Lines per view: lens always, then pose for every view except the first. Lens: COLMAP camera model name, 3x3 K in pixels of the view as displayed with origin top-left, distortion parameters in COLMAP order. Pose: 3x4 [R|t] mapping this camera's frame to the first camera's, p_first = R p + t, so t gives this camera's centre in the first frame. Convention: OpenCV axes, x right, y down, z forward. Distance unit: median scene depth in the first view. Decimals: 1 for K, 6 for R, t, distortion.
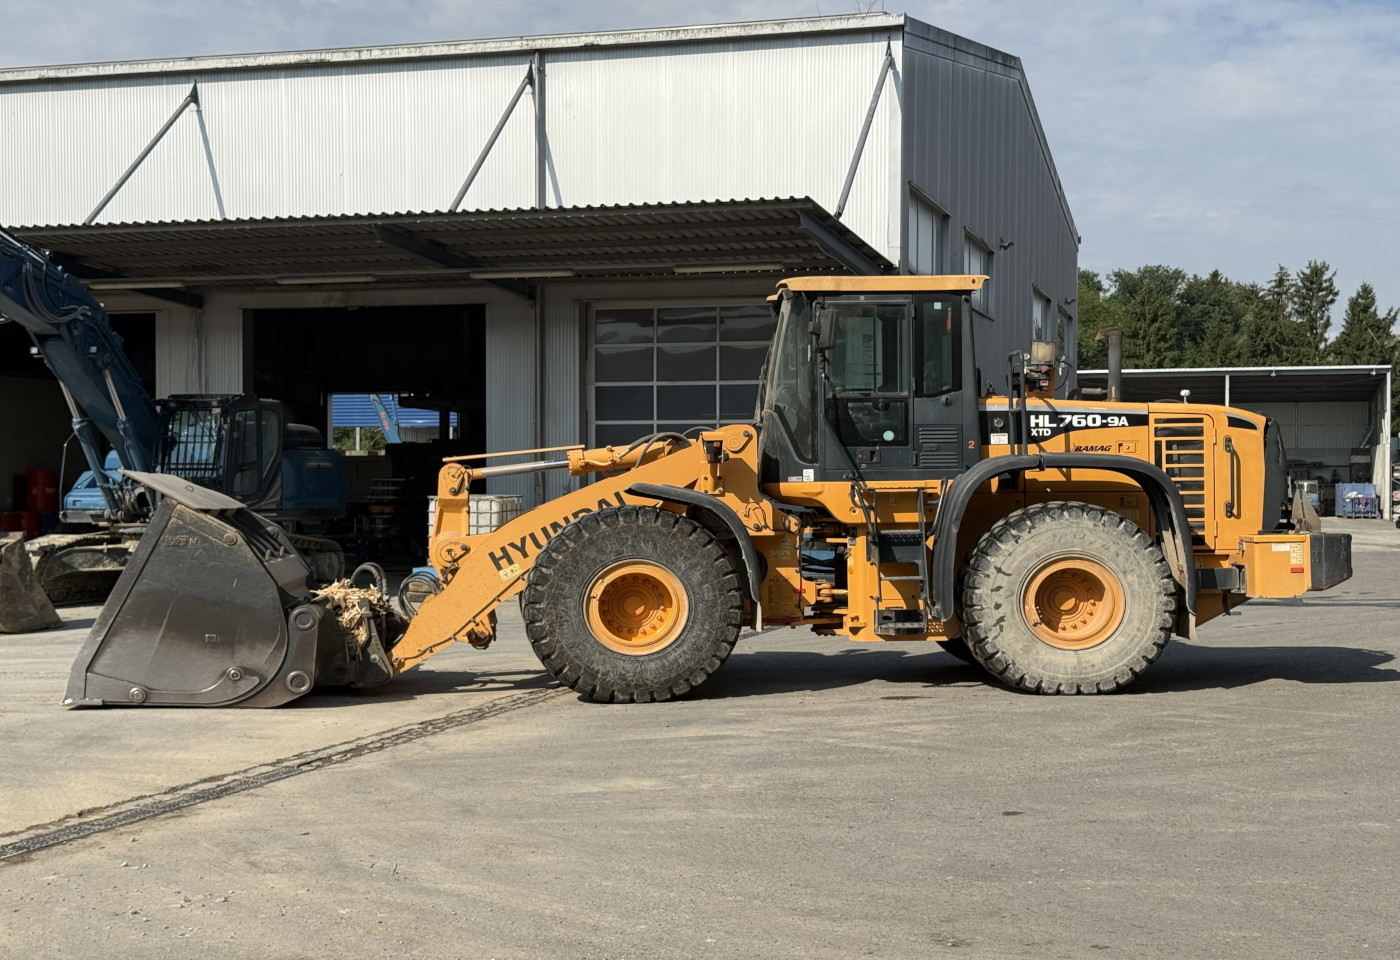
lens RADIAL K [[1951.2, 0, 700.0], [0, 1951.2, 480.0], [0, 0, 1]] dist [0.107943, -0.005555]
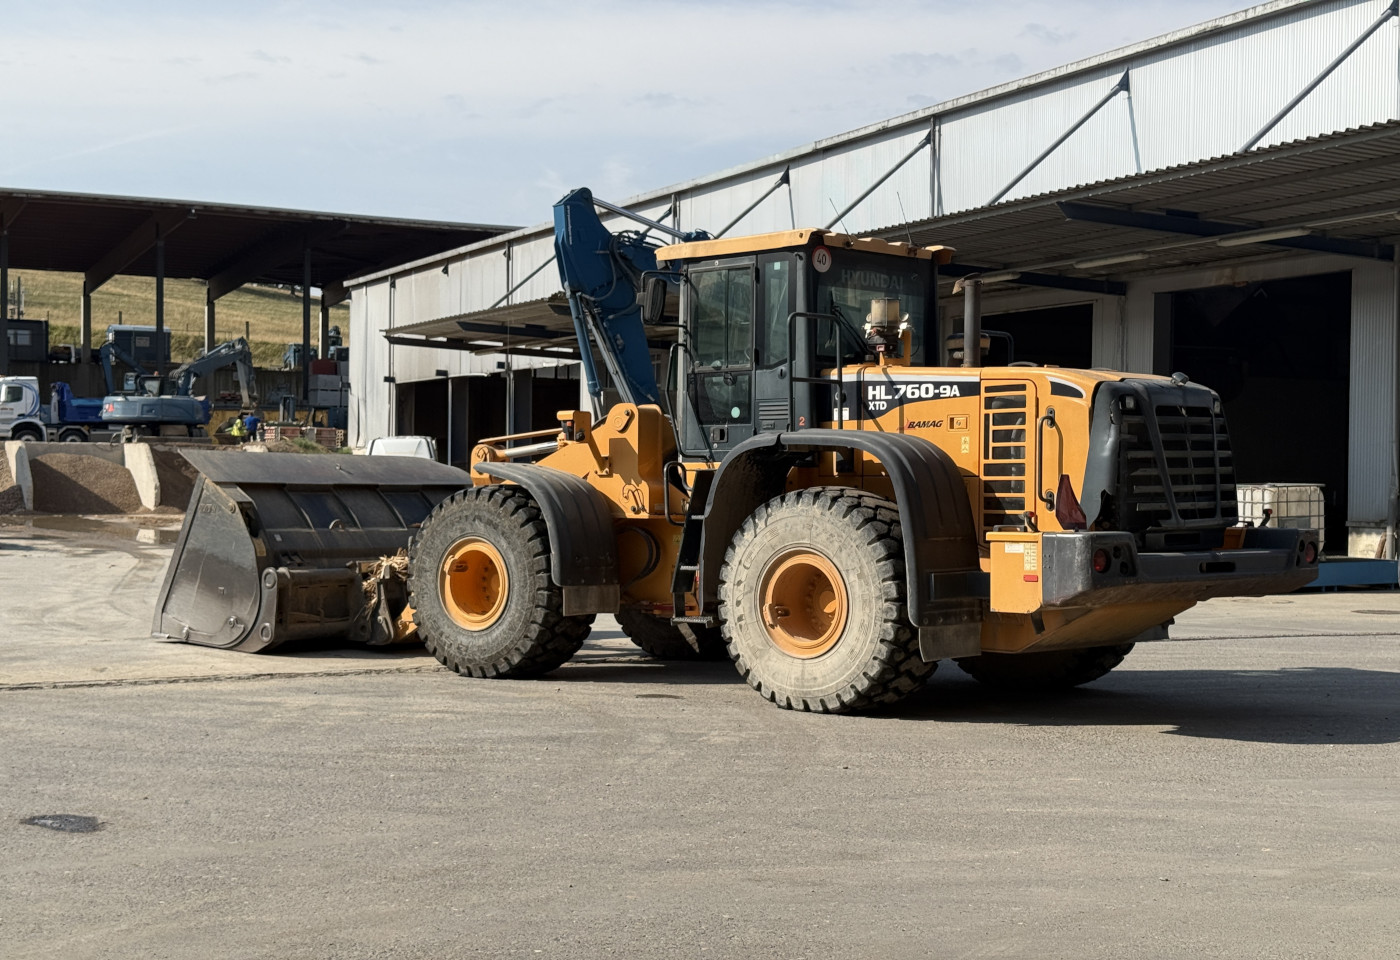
lens RADIAL K [[1951.2, 0, 700.0], [0, 1951.2, 480.0], [0, 0, 1]] dist [0.107943, -0.005555]
pose [[0.683182, 0.010335, -0.730175, 0.751216], [-0.007317, 0.999947, 0.007307, 0.002313], [0.730212, 0.000351, 0.683221, 0.365438]]
